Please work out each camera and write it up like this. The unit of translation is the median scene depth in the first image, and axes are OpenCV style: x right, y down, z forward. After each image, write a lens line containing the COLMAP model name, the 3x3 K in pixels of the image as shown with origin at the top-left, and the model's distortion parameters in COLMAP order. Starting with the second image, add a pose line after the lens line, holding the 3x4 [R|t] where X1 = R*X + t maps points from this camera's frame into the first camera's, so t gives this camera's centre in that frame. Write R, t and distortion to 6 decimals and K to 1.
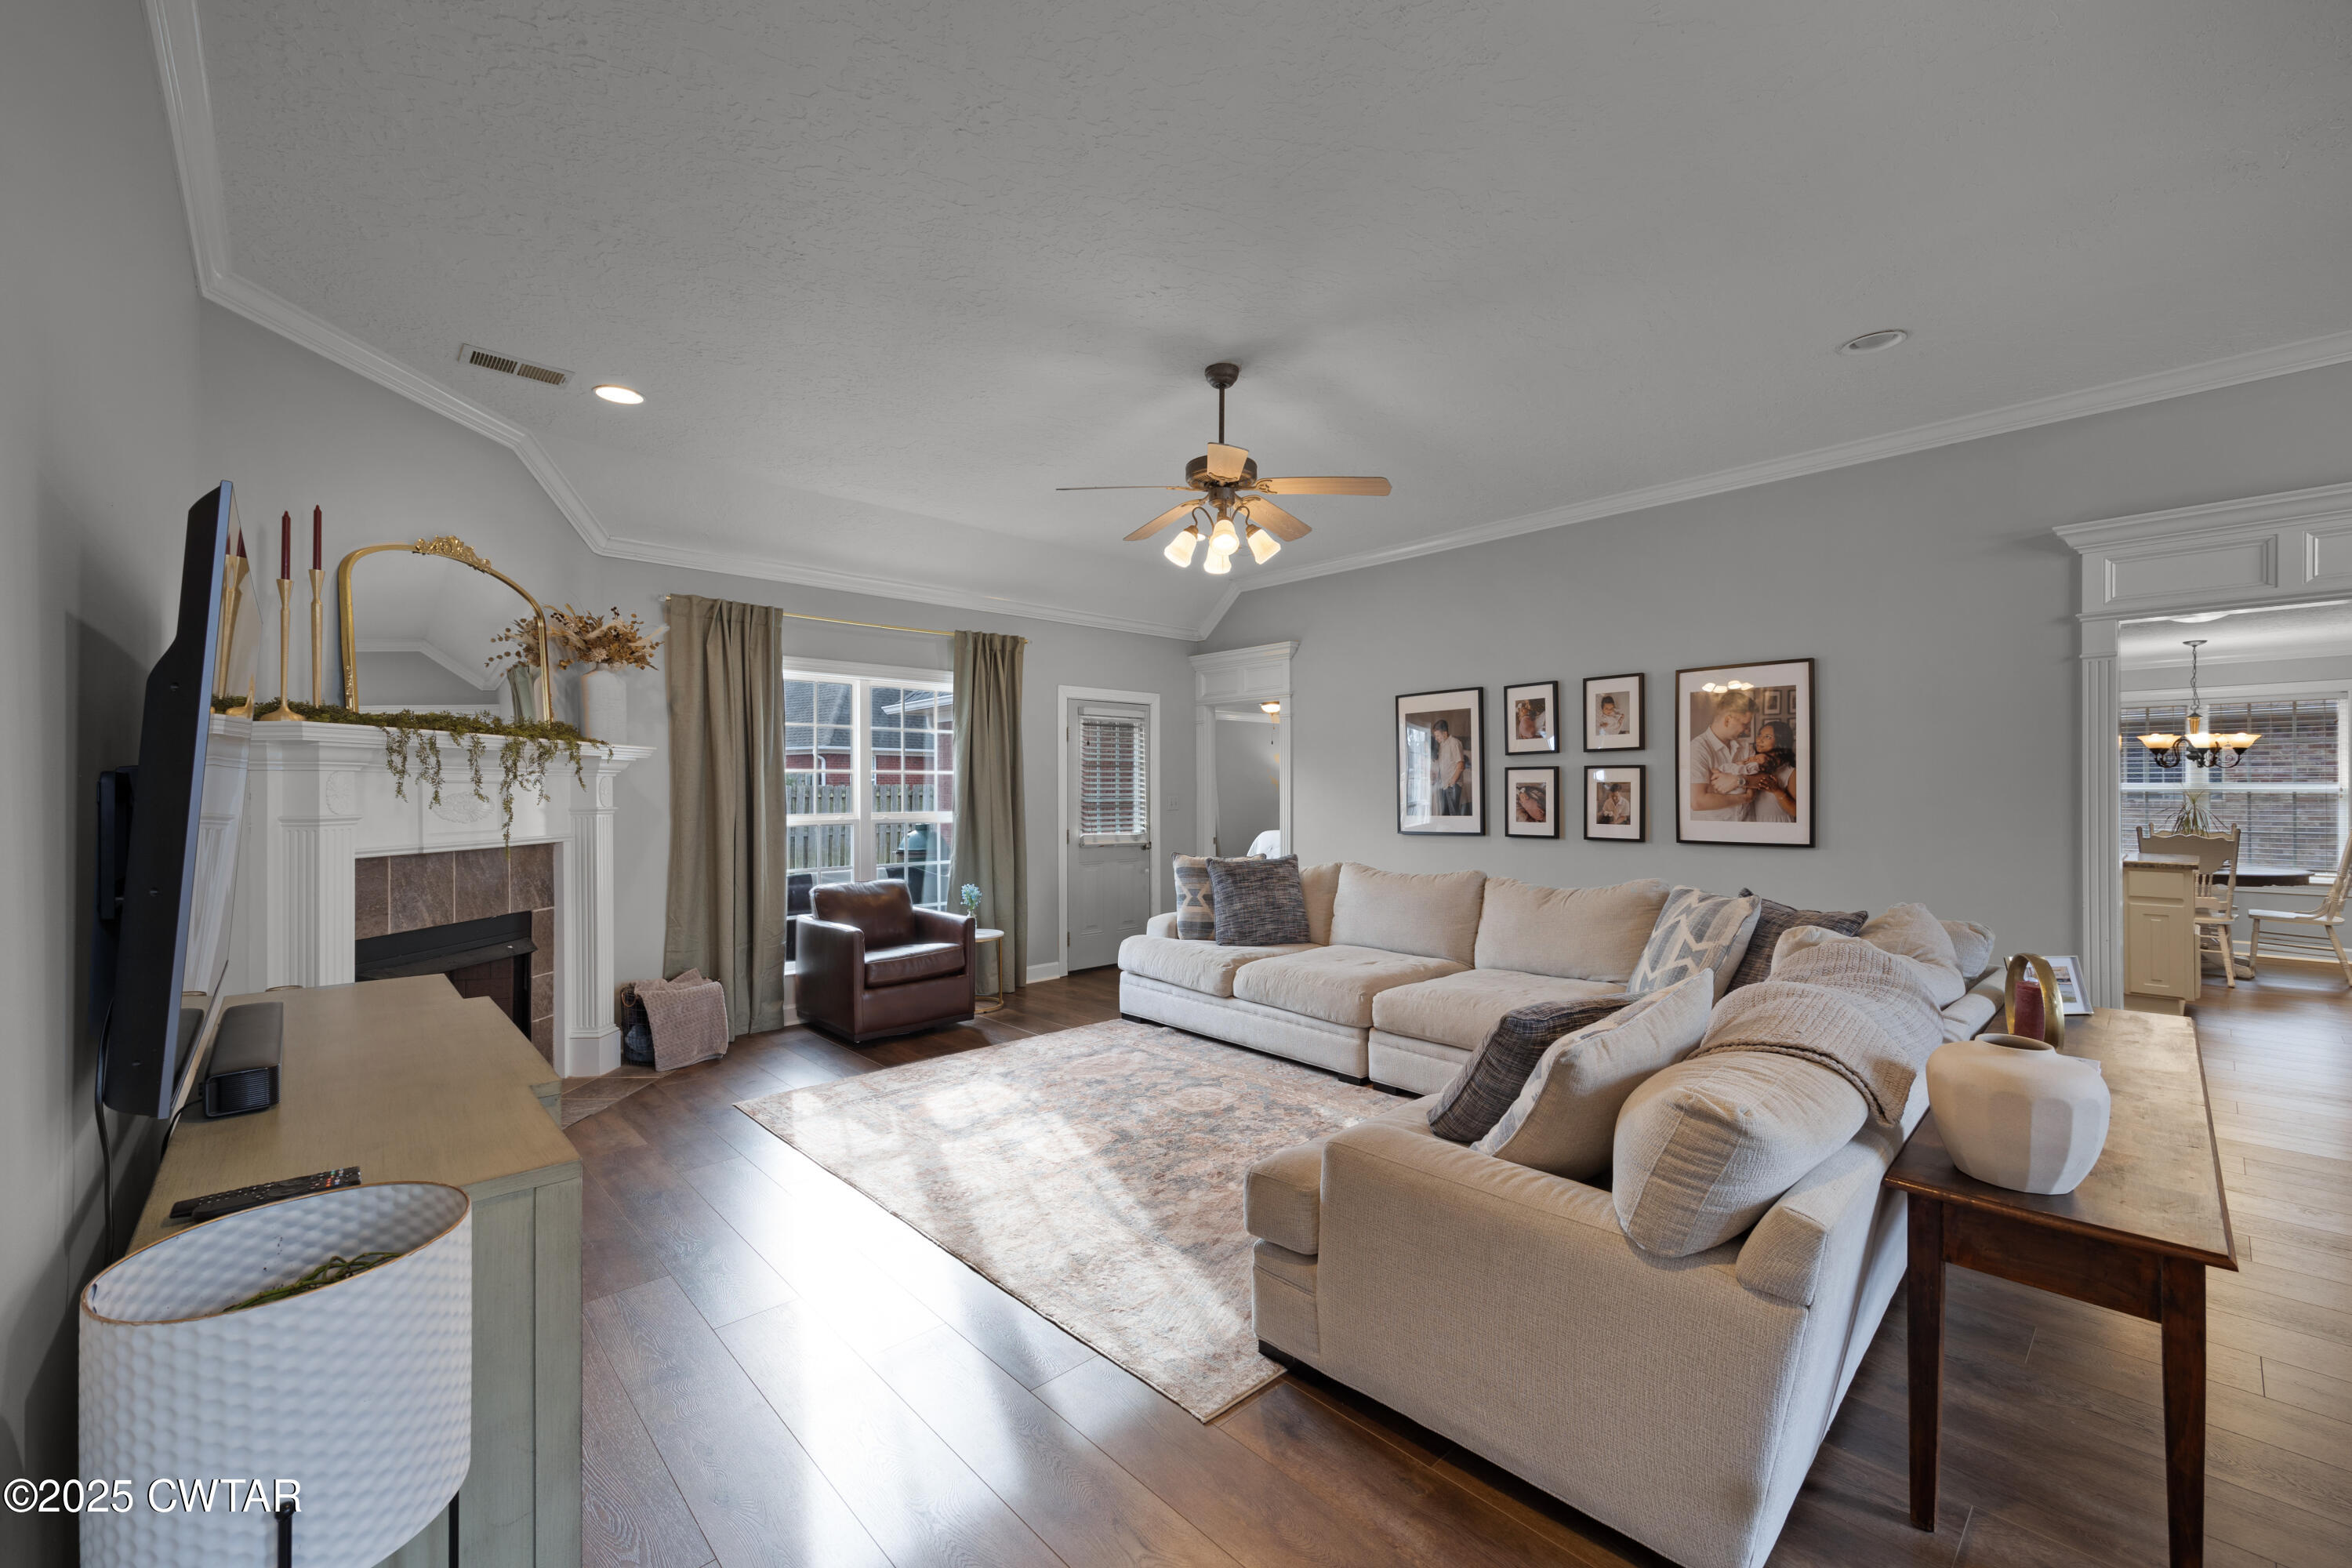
lens RADIAL K [[944.5, 0, 1176.0], [0, 944.5, 784.0], [0, 0, 1]] dist [0.000223, 0.000055]
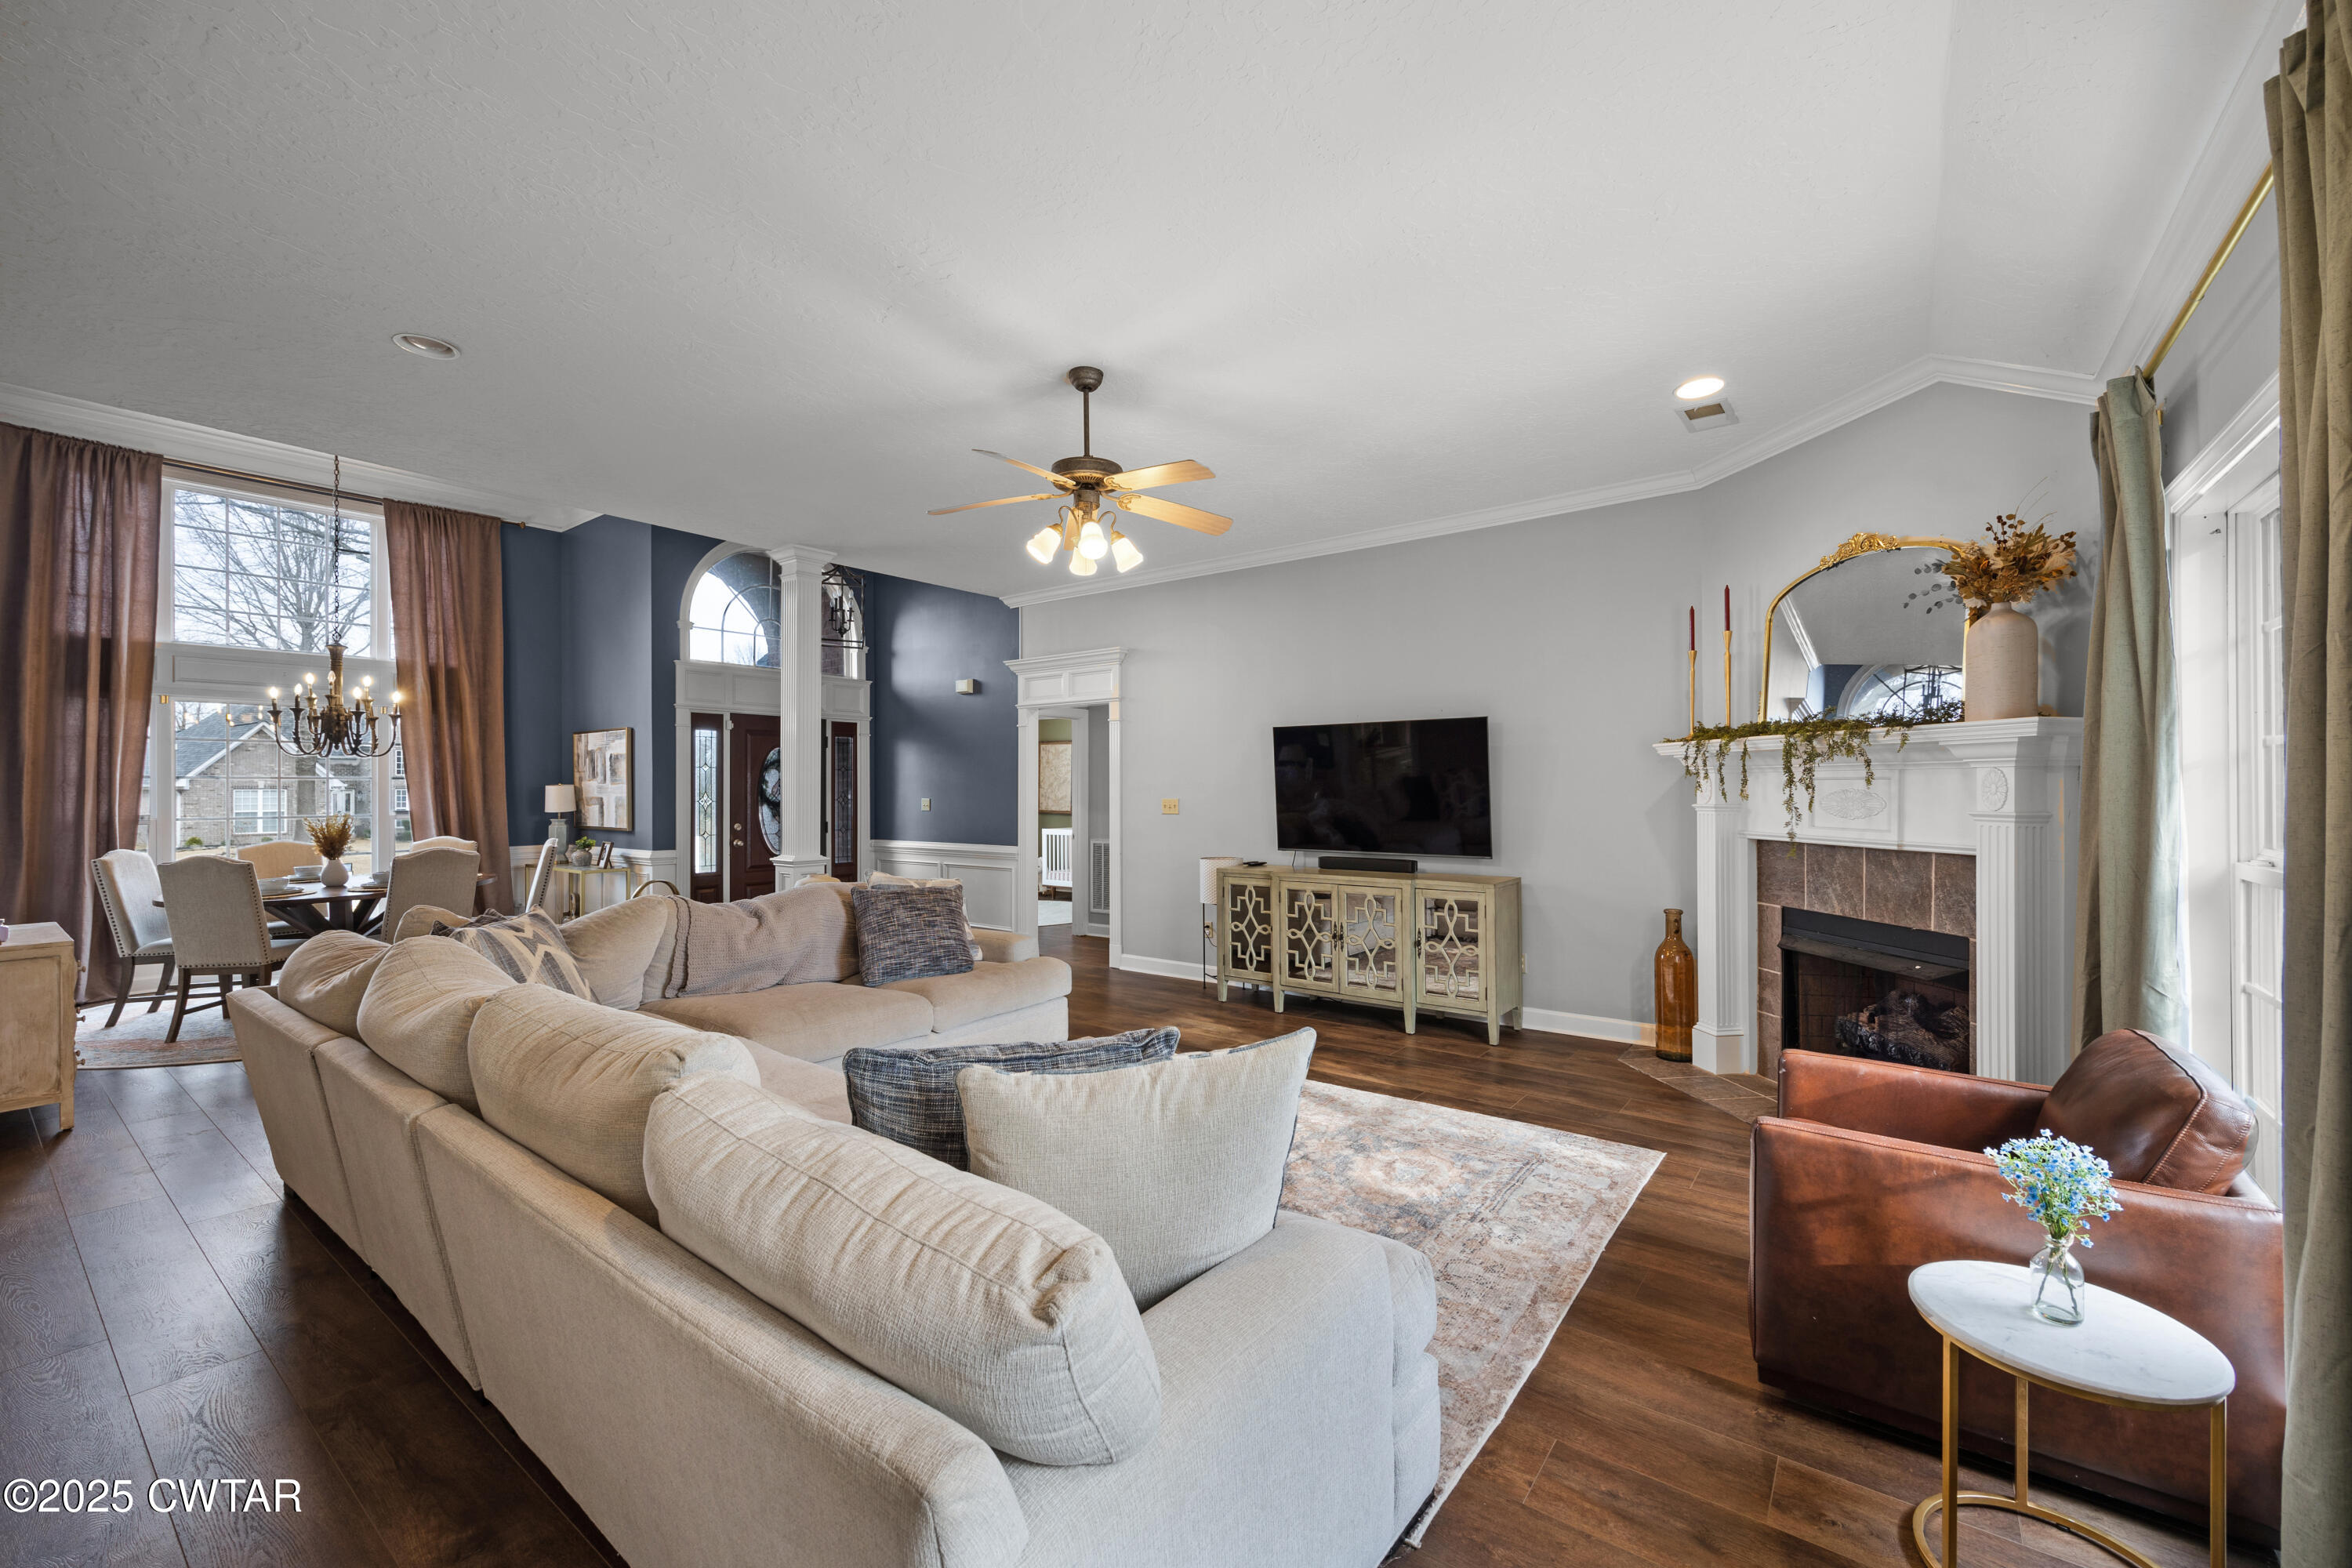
lens RADIAL K [[944.5, 0, 1176.0], [0, 944.5, 784.0], [0, 0, 1]] dist [0.000223, 0.000055]
pose [[-0.984620, 0.006533, -0.174586, 0.119048], [0.007481, 0.999961, -0.004771, 0.003097], [0.174548, -0.006004, -0.984630, 1.793507]]
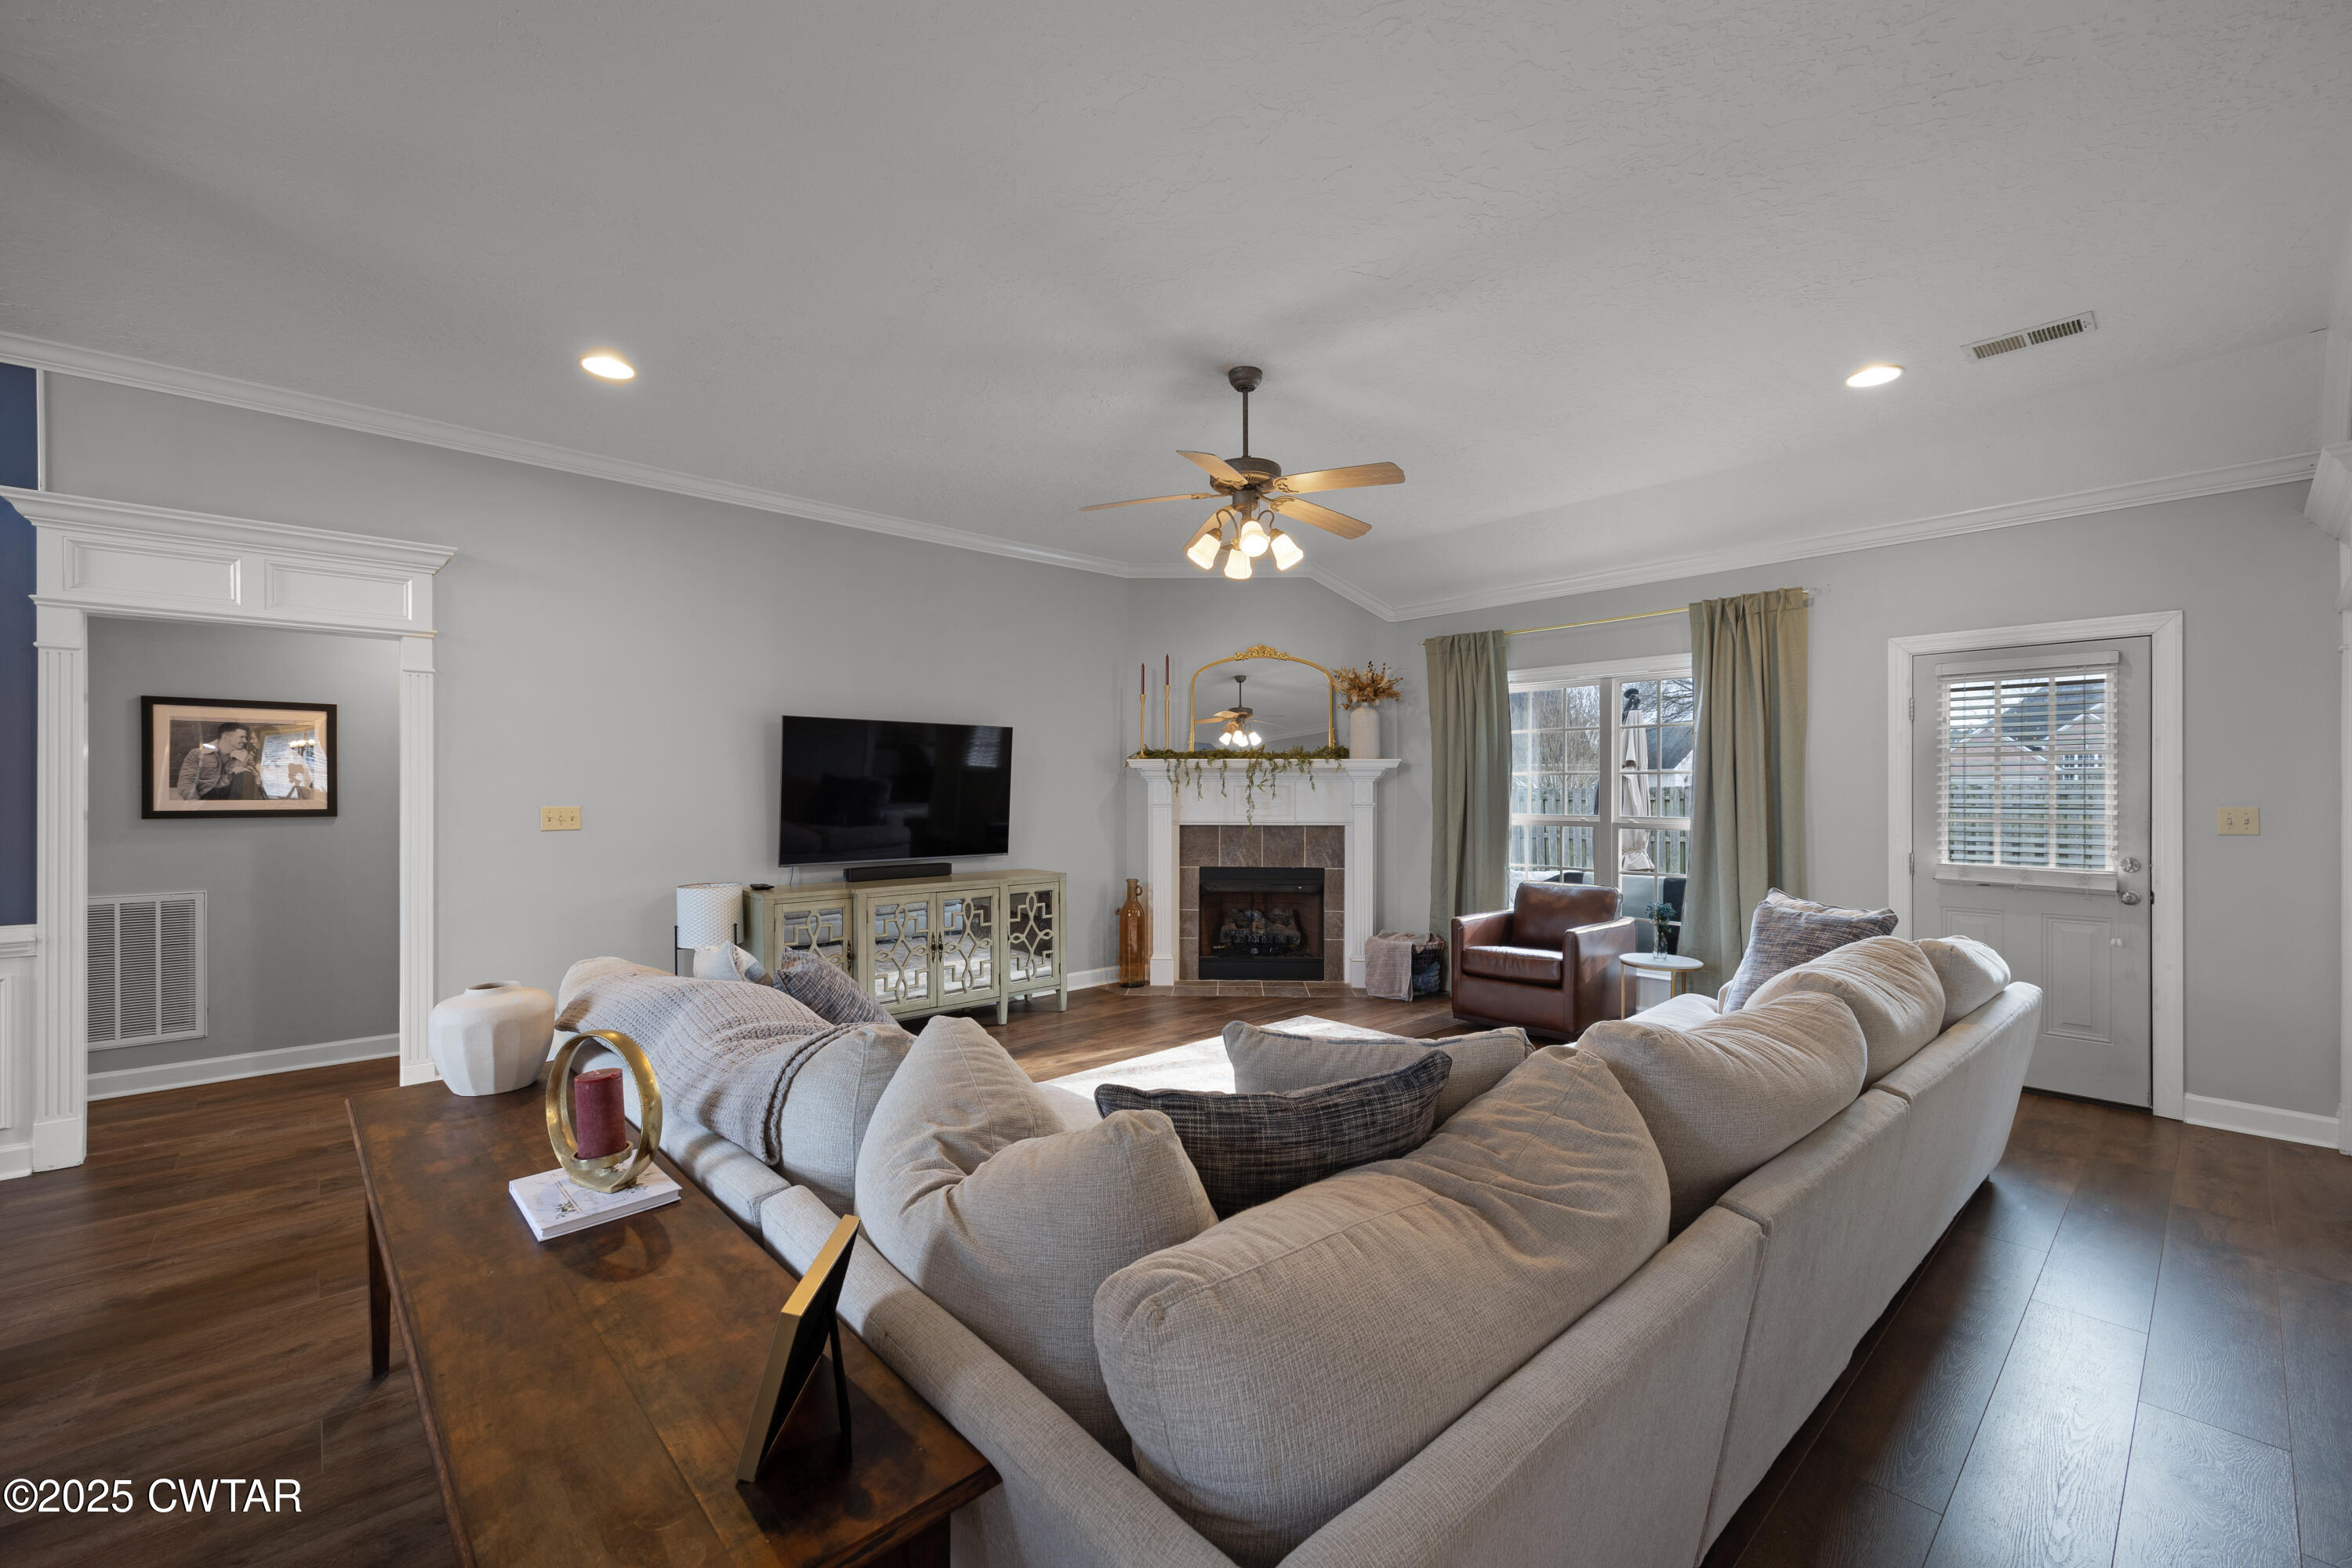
lens RADIAL K [[944.5, 0, 1176.0], [0, 944.5, 784.0], [0, 0, 1]] dist [0.000223, 0.000055]
pose [[-0.017478, -0.005584, -0.999832, 0.940909], [0.003584, 0.999978, -0.005647, 0.003225], [0.999841, -0.003682, -0.017458, 0.844527]]
